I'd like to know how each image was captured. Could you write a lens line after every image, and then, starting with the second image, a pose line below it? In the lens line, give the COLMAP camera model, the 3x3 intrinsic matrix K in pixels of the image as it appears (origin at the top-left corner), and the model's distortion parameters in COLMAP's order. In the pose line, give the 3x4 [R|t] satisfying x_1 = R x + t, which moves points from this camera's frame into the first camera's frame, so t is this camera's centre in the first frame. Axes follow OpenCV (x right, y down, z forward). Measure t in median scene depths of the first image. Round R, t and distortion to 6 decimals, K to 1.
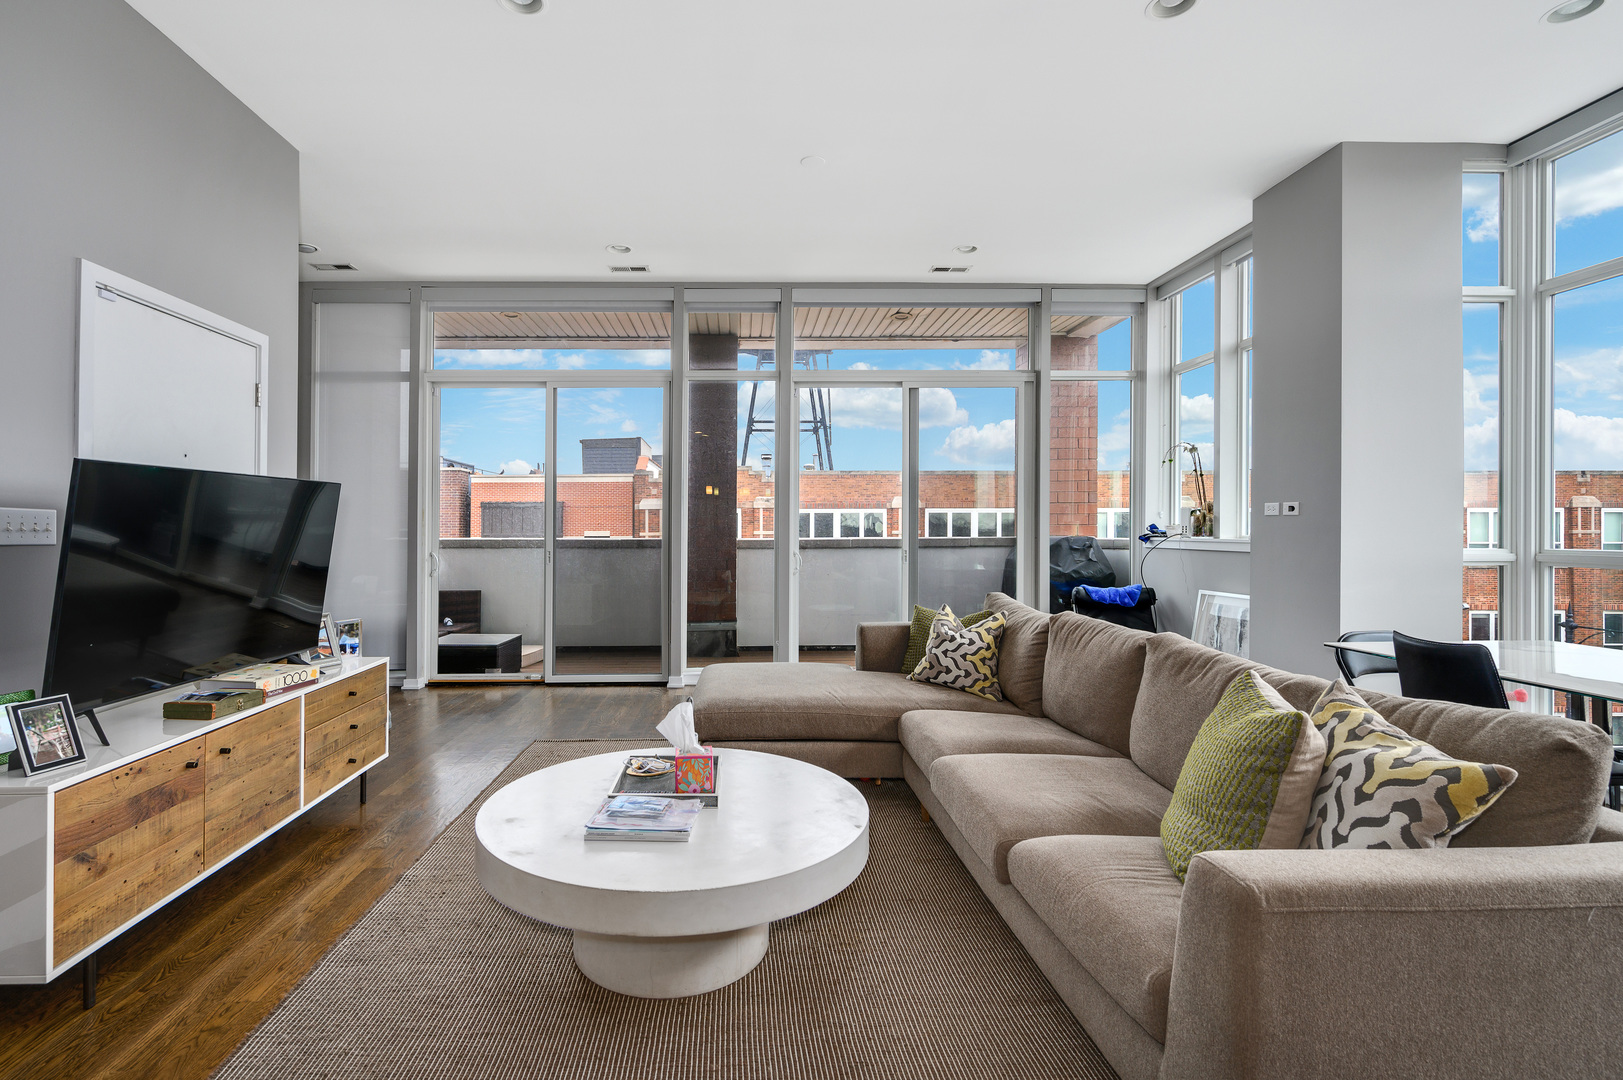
lens RADIAL K [[772.1, 0, 772.1], [0, 772.1, 527.1], [0, 0, 1]] dist [0.001145, 0.001276]
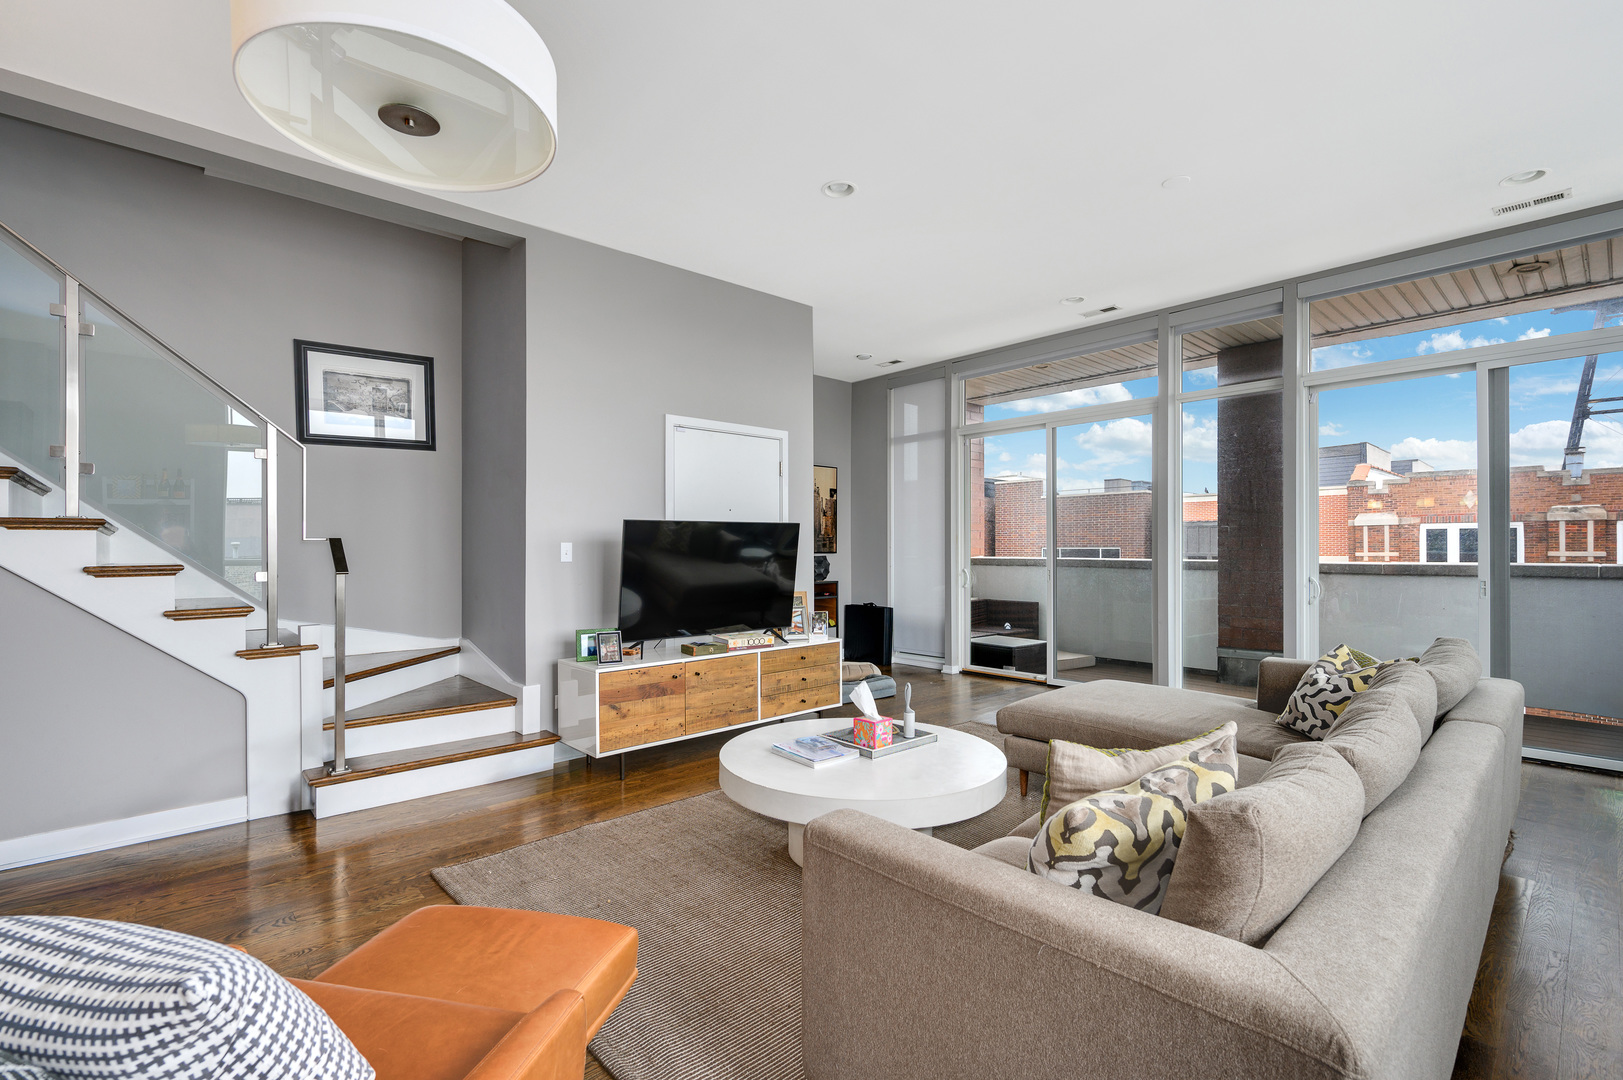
lens RADIAL K [[721.1, 0, 819.0], [0, 721.1, 543.1], [0, 0, 1]] dist [0.004886, 0.000626]
pose [[0.666995, -0.002497, -0.745058, 0.316649], [0.000191, 0.999995, -0.003180, -0.006180], [0.745062, 0.001979, 0.666992, 0.030150]]
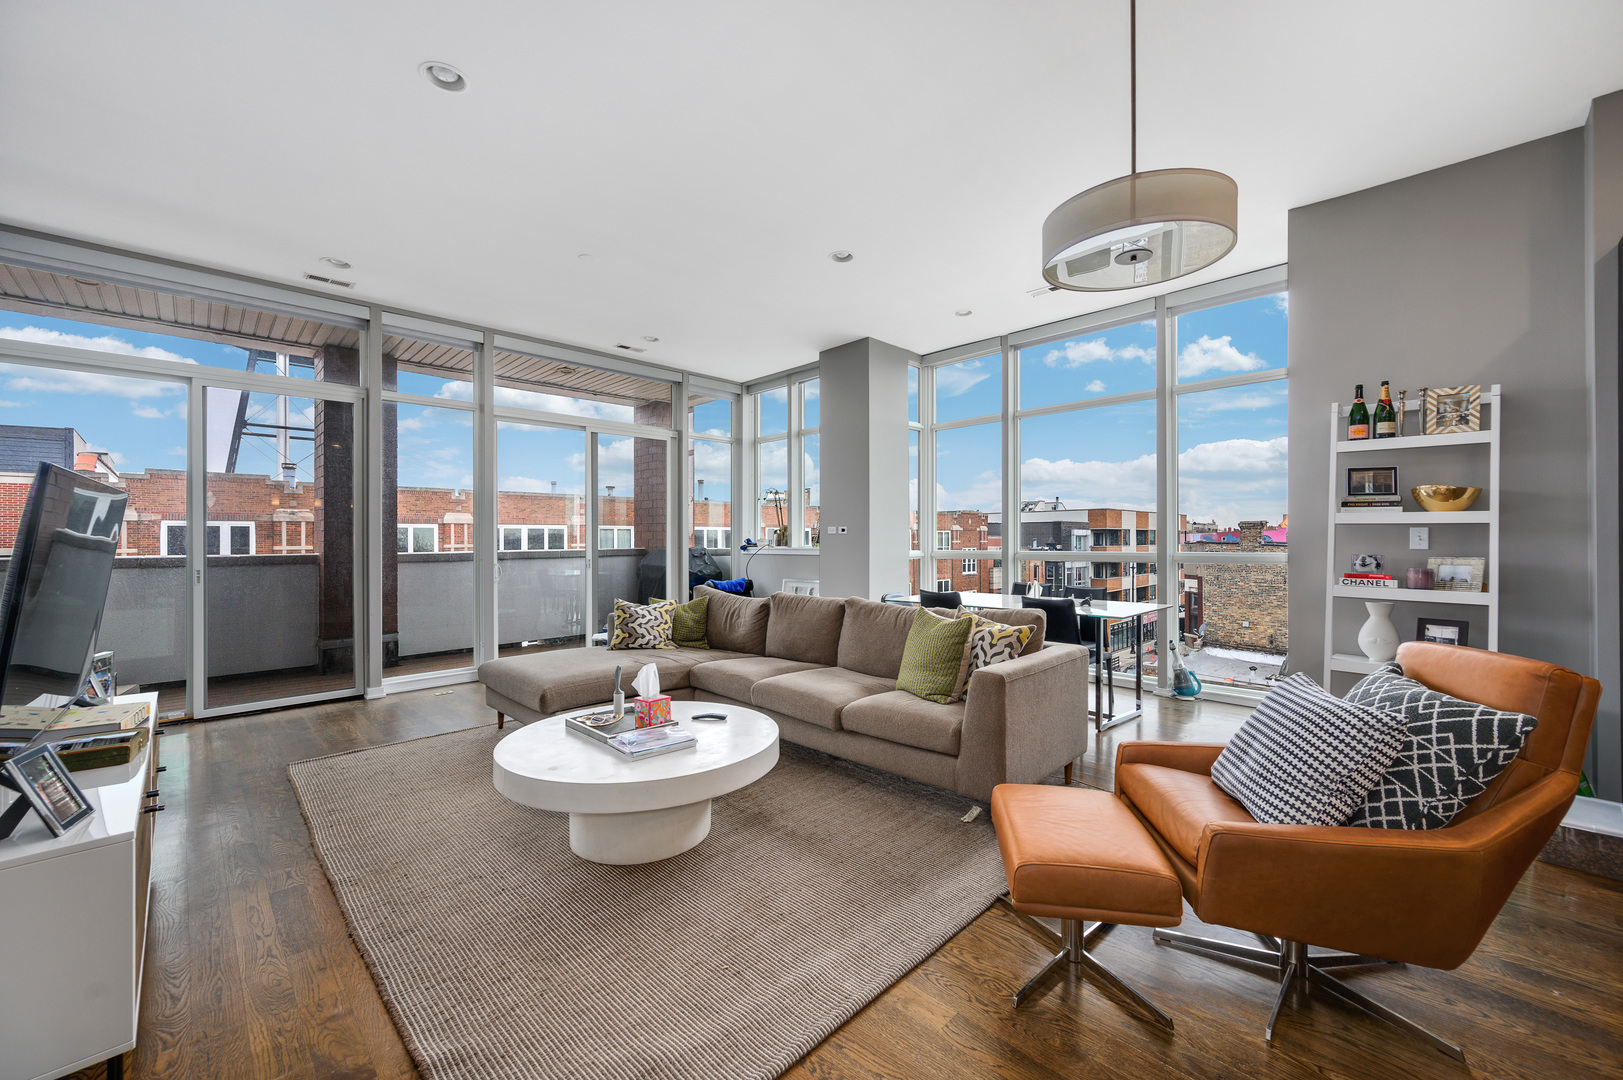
lens RADIAL K [[661.2, 0, 821.5], [0, 661.2, 539.4], [0, 0, 1]] dist [-0.003678, -0.000071]
pose [[0.707672, -0.001753, 0.706539, -0.366728], [0.003598, 0.999993, -0.001123, -0.000342], [-0.706532, 0.003336, 0.707673, -0.045251]]
